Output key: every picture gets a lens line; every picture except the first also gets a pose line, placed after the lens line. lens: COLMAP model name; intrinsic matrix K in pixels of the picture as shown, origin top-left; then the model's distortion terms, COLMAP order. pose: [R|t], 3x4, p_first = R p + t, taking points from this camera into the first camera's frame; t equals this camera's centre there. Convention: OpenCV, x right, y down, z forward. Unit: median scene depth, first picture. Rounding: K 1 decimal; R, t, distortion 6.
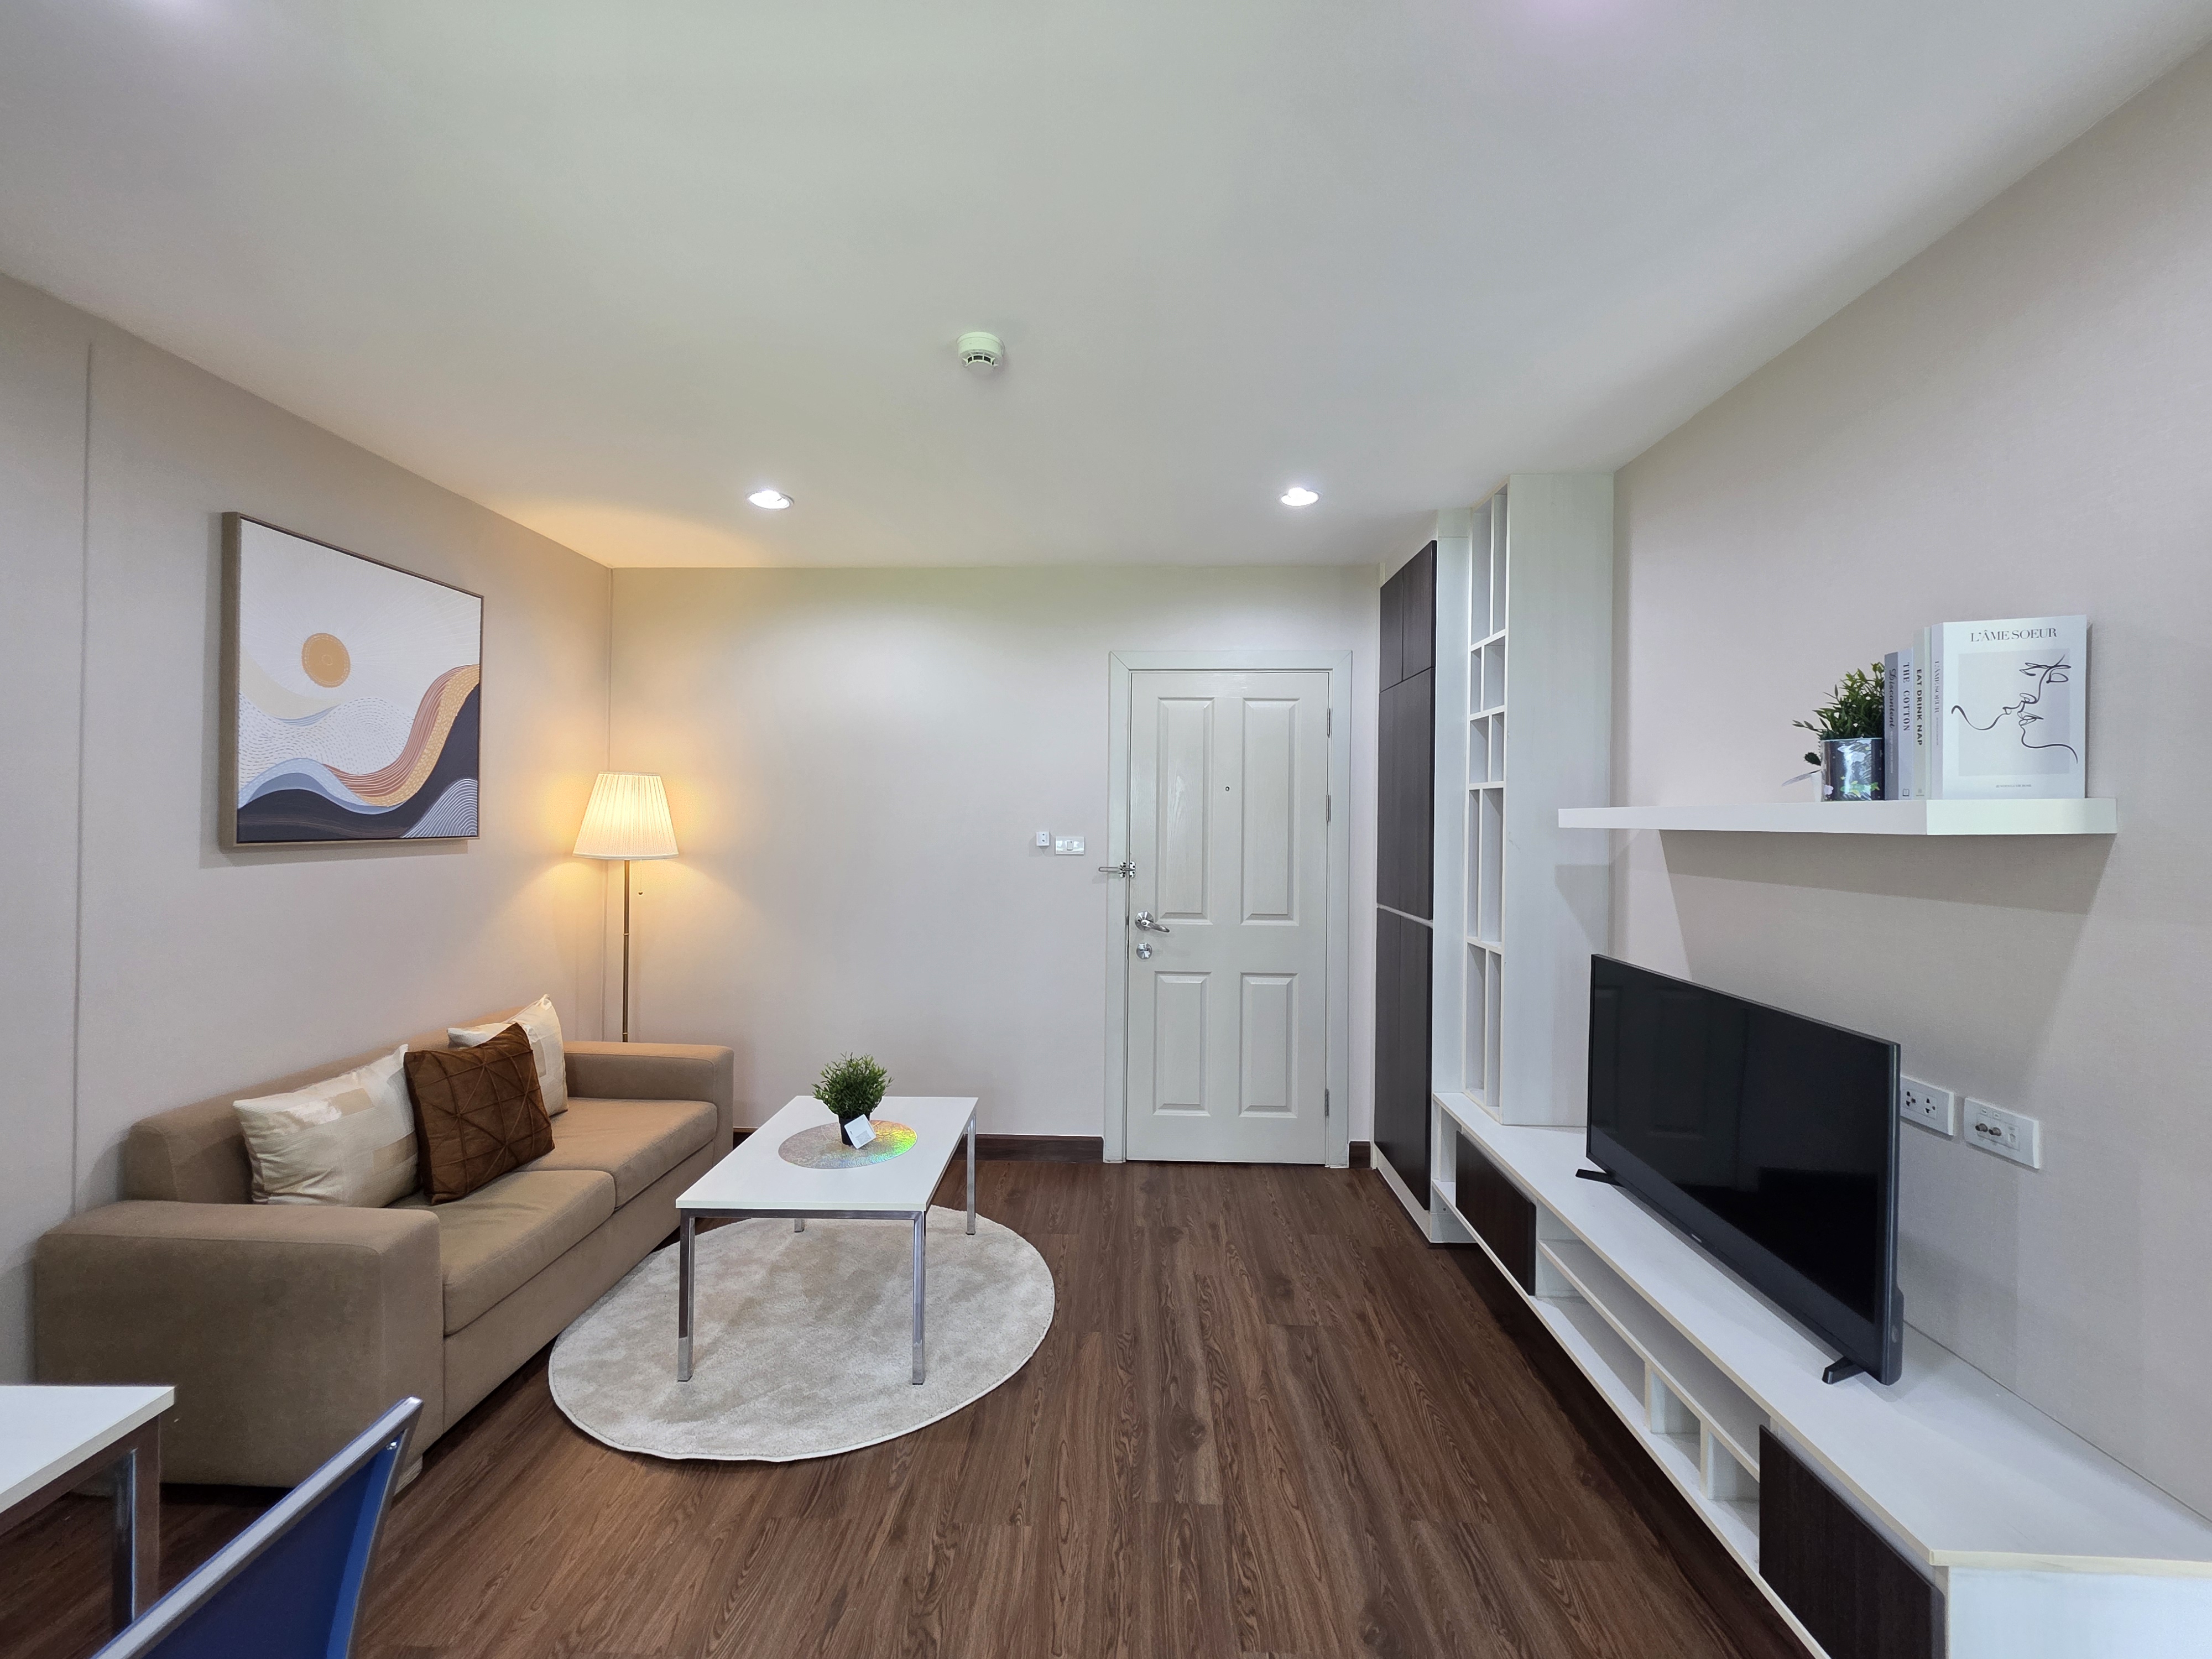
lens RADIAL K [[882.8, 0, 1109.0], [0, 882.8, 813.4], [0, 0, 1]] dist [-0.002399, 0.000895]
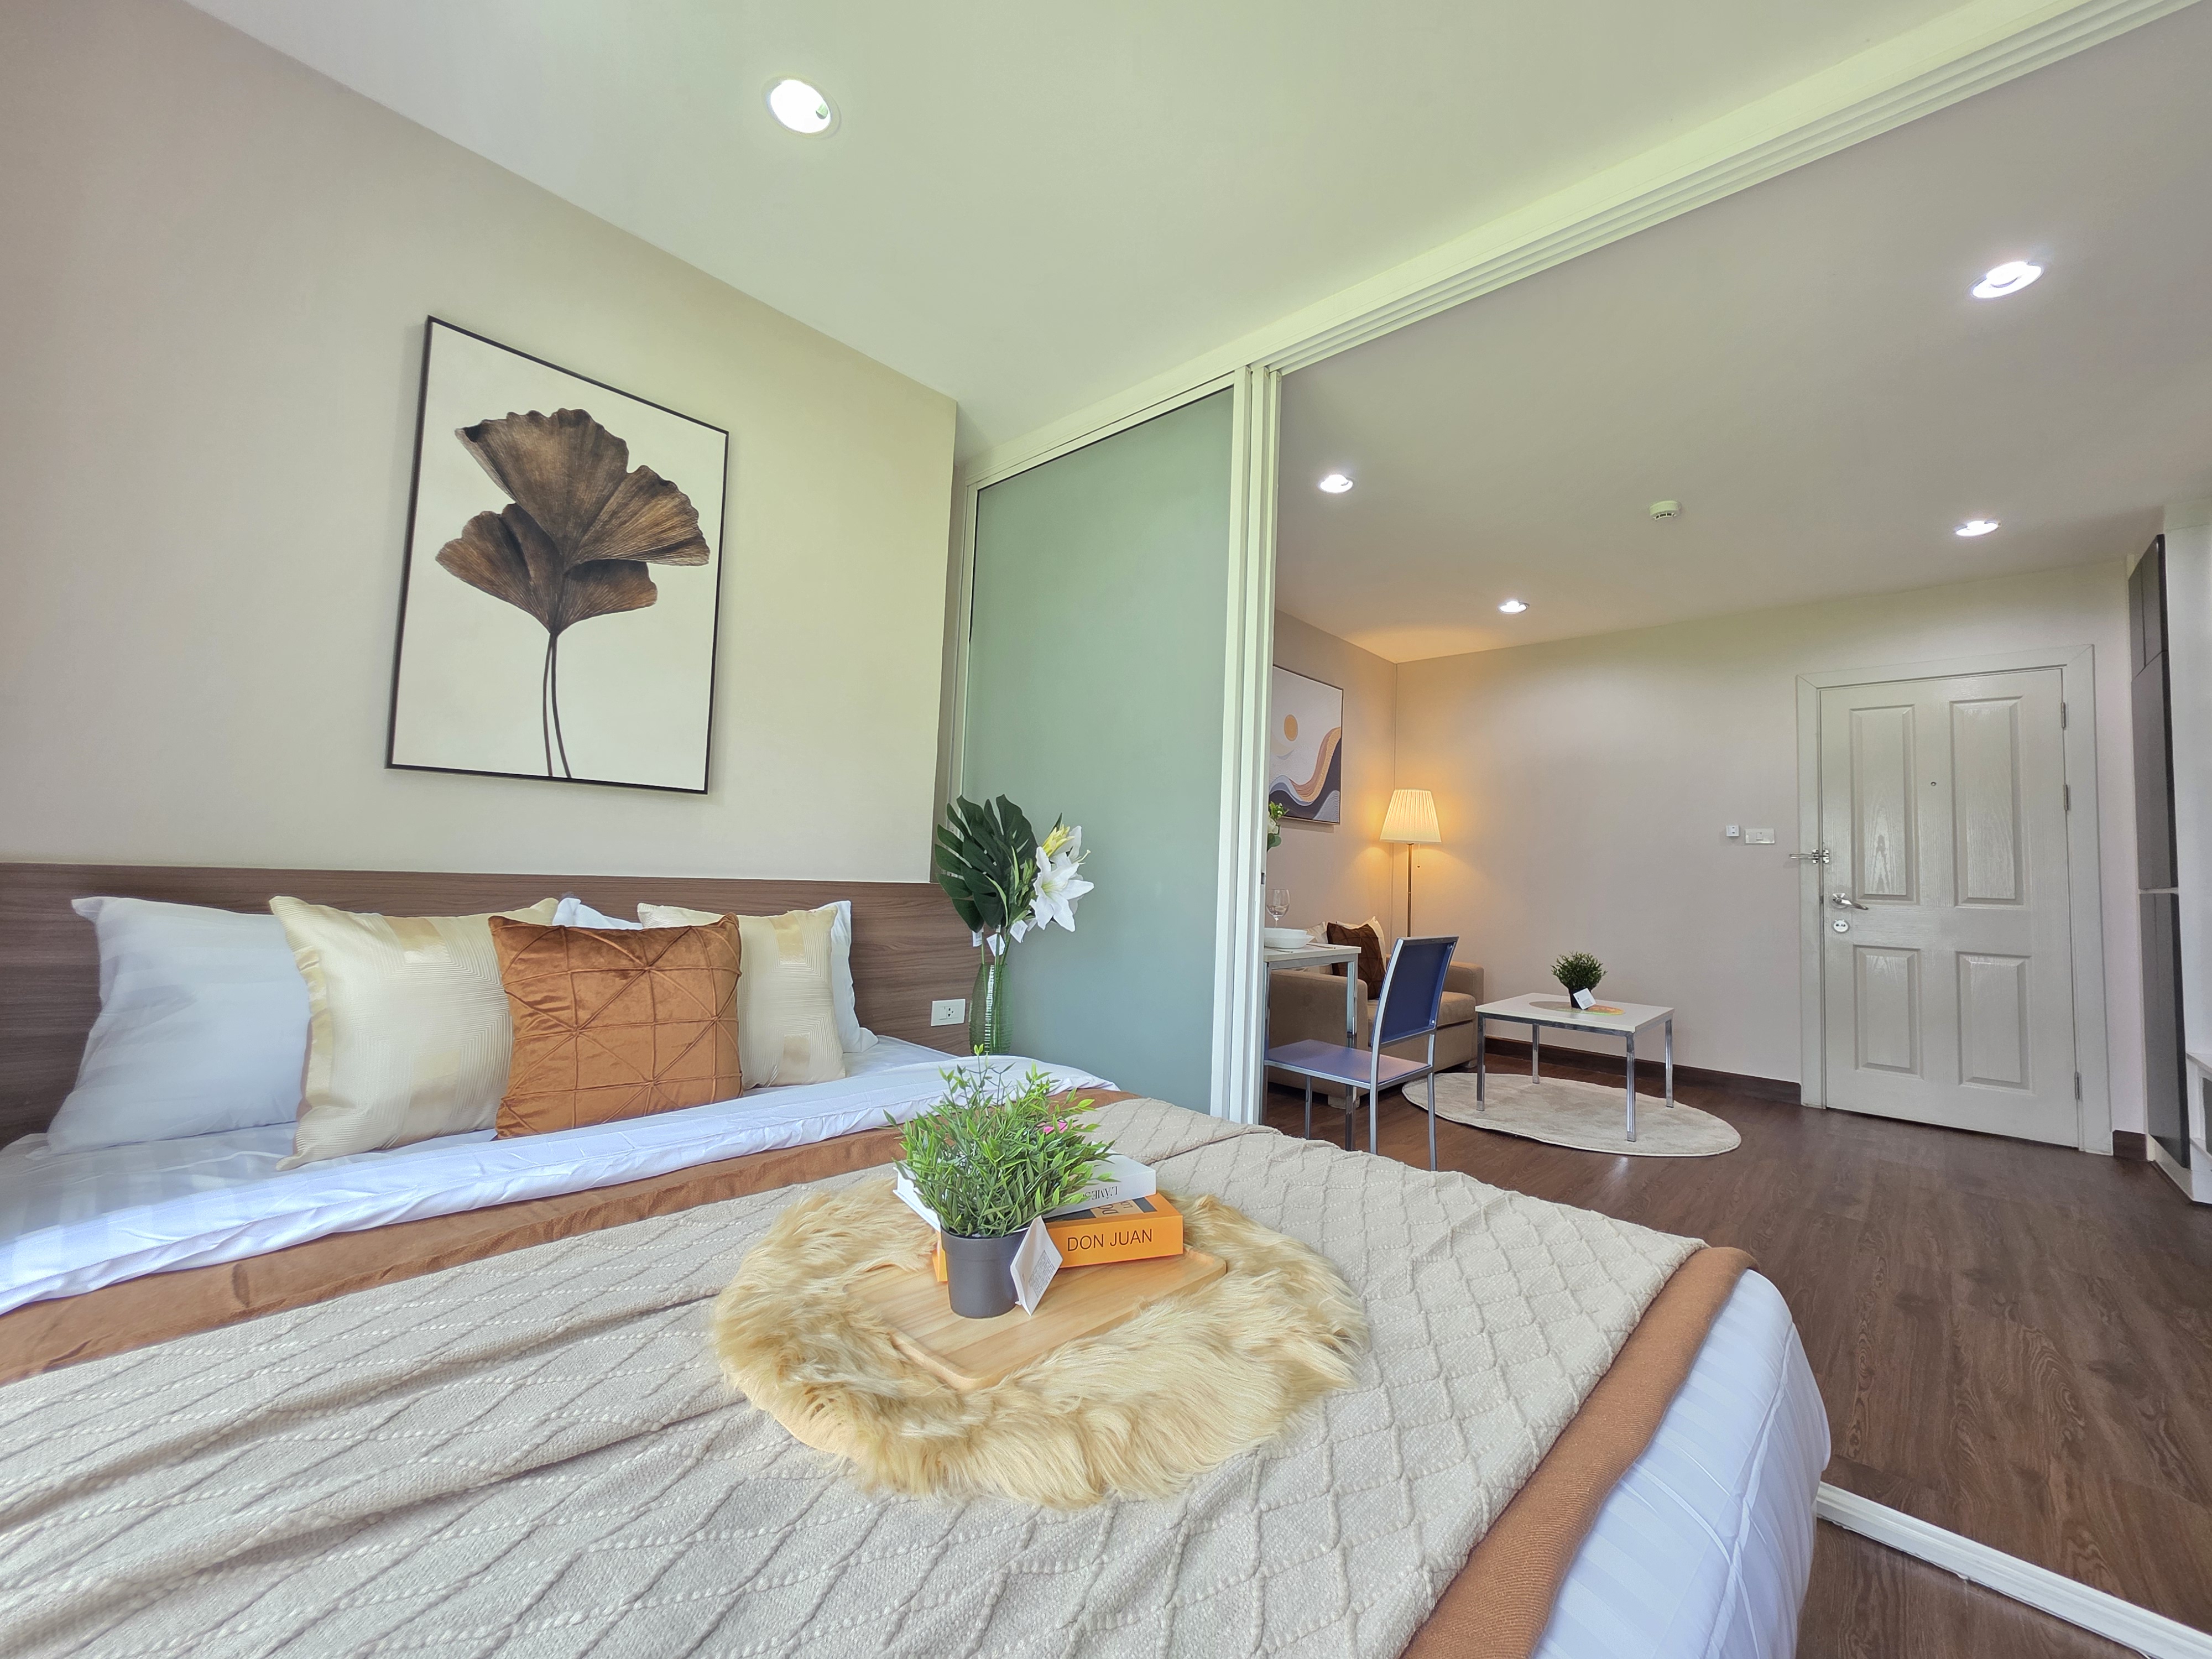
lens RADIAL K [[882.8, 0, 1108.4], [0, 882.8, 812.4], [0, 0, 1]] dist [-0.002399, 0.000895]
pose [[0.751827, -0.025428, -0.658870, 0.122458], [-0.026586, 0.997274, -0.068826, 0.164891], [0.658824, 0.069262, 0.749102, -0.755072]]
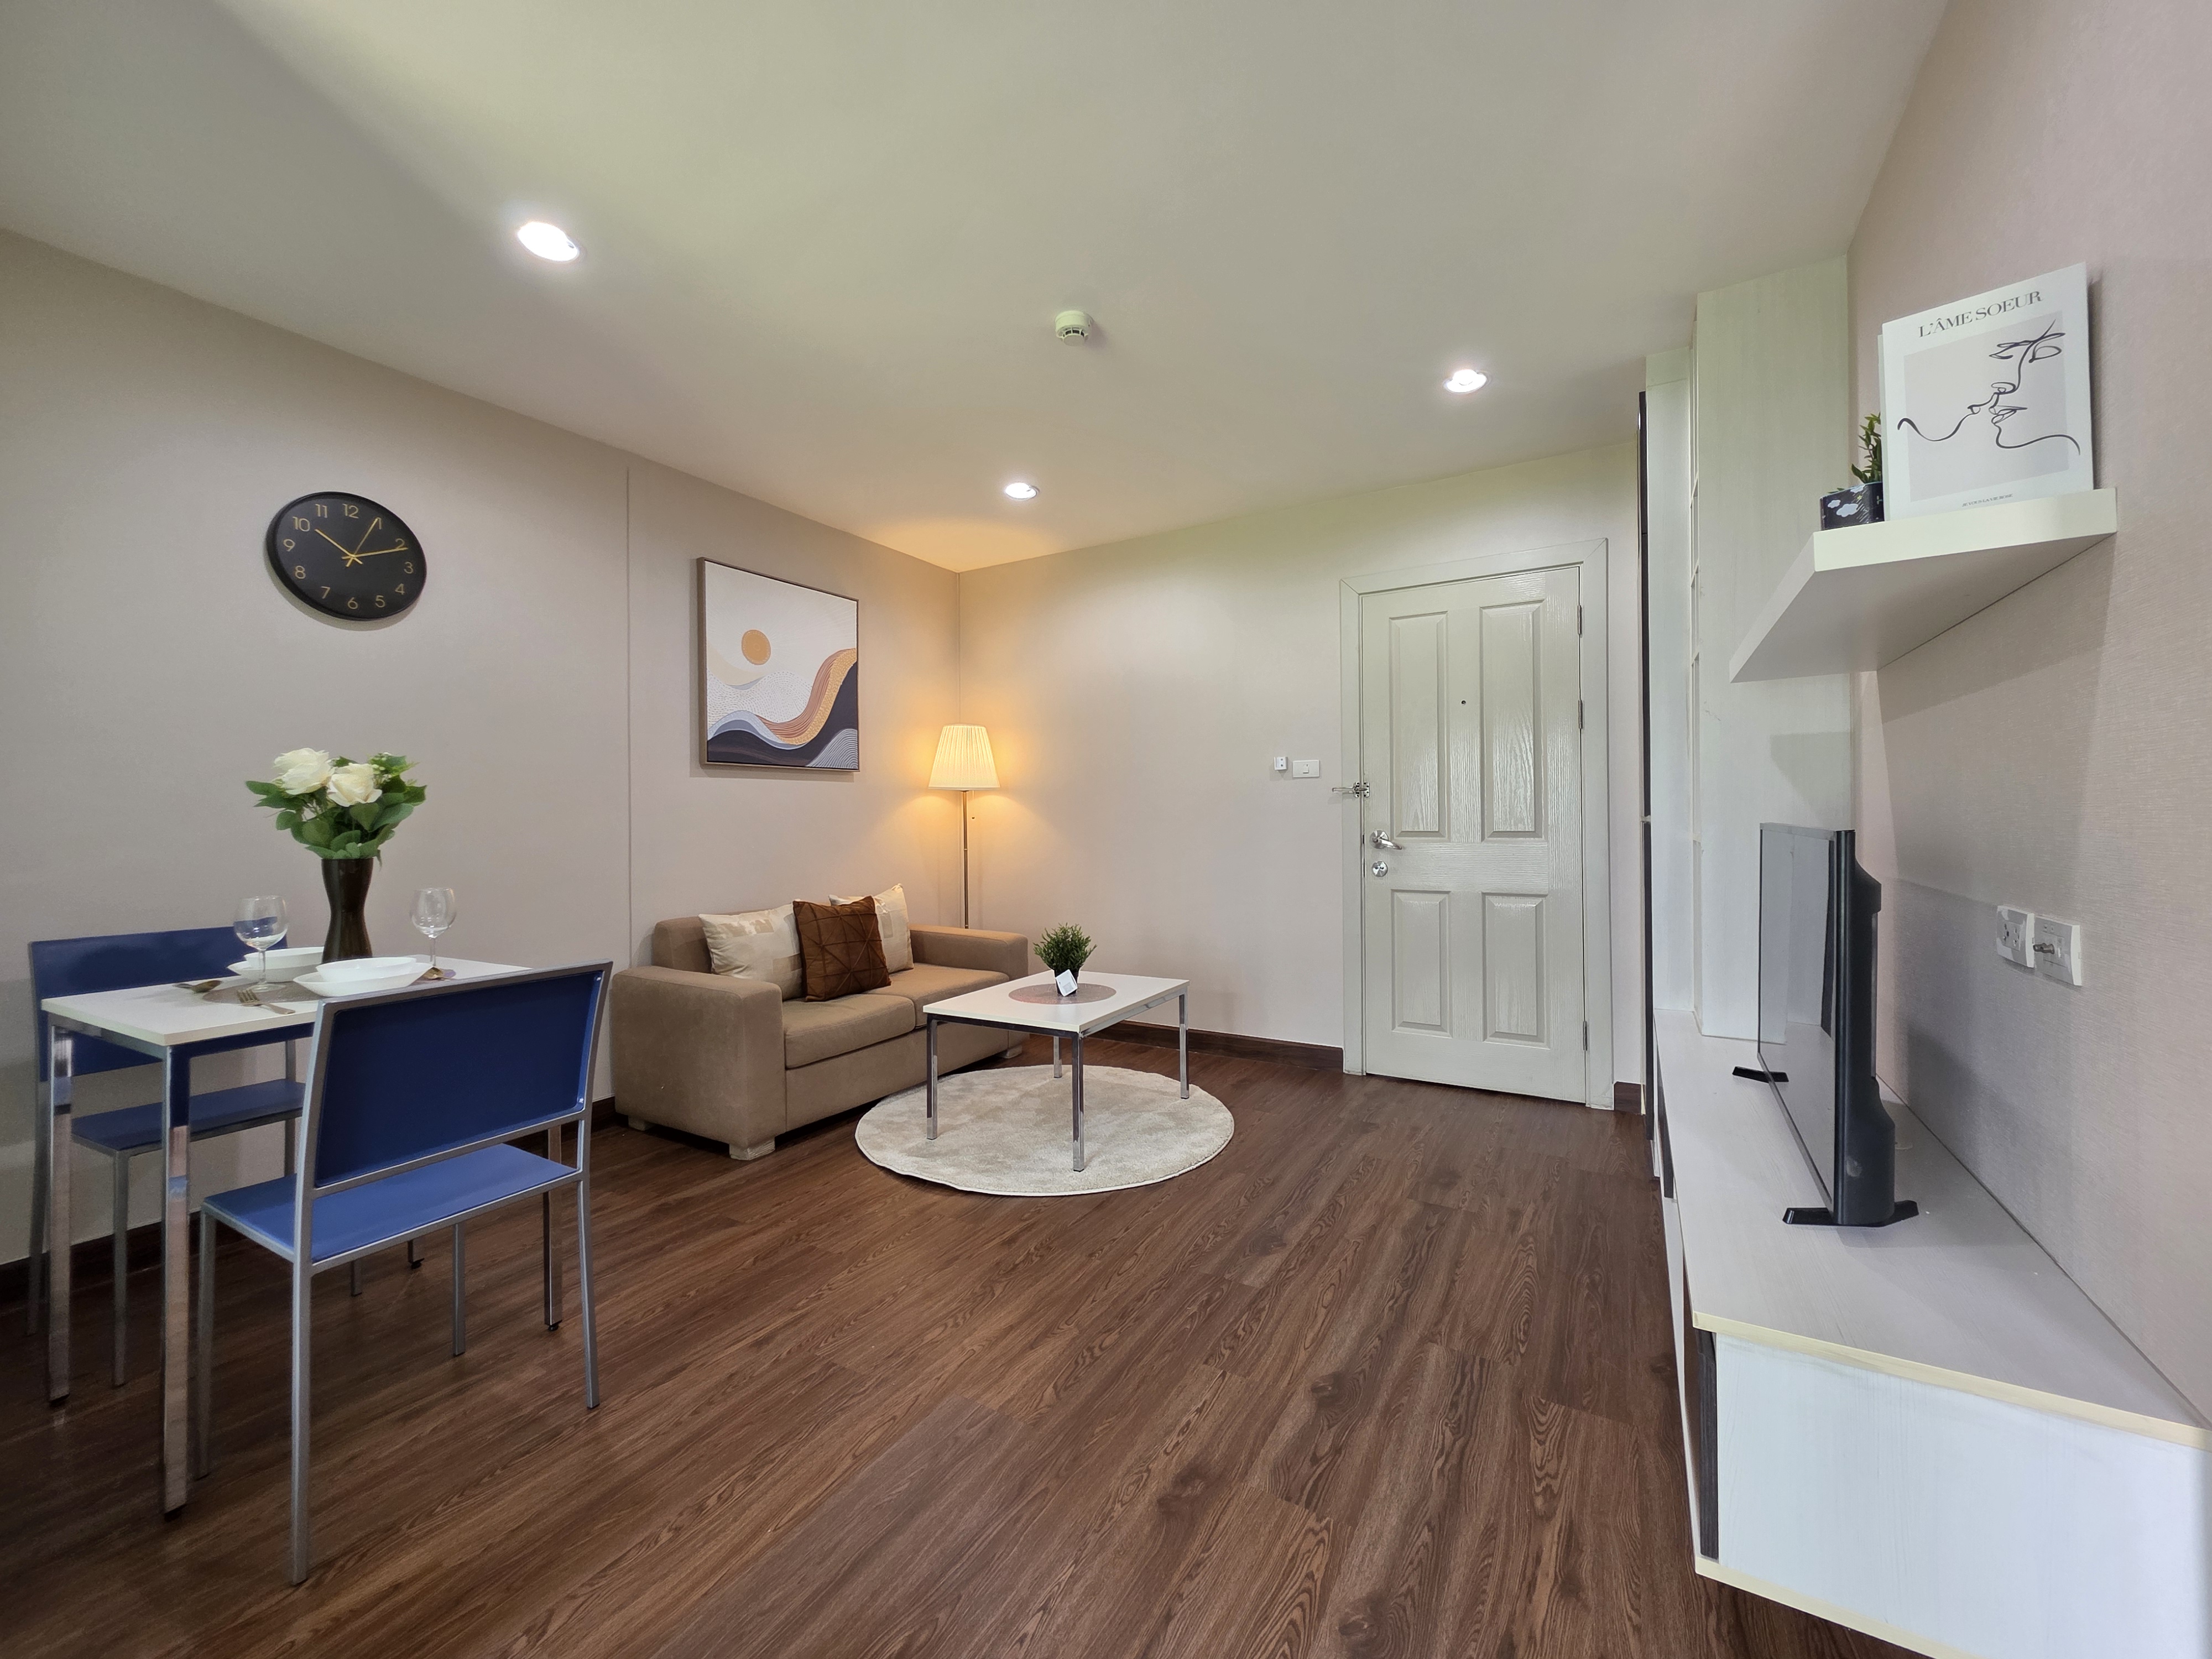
lens RADIAL K [[882.8, 0, 1109.0], [0, 882.8, 814.5], [0, 0, 1]] dist [-0.002399, 0.000895]
pose [[0.876476, -0.019392, -0.481056, 0.376338], [0.021235, 0.999773, -0.001613, 0.129760], [0.480978, -0.008802, 0.876689, -0.054867]]
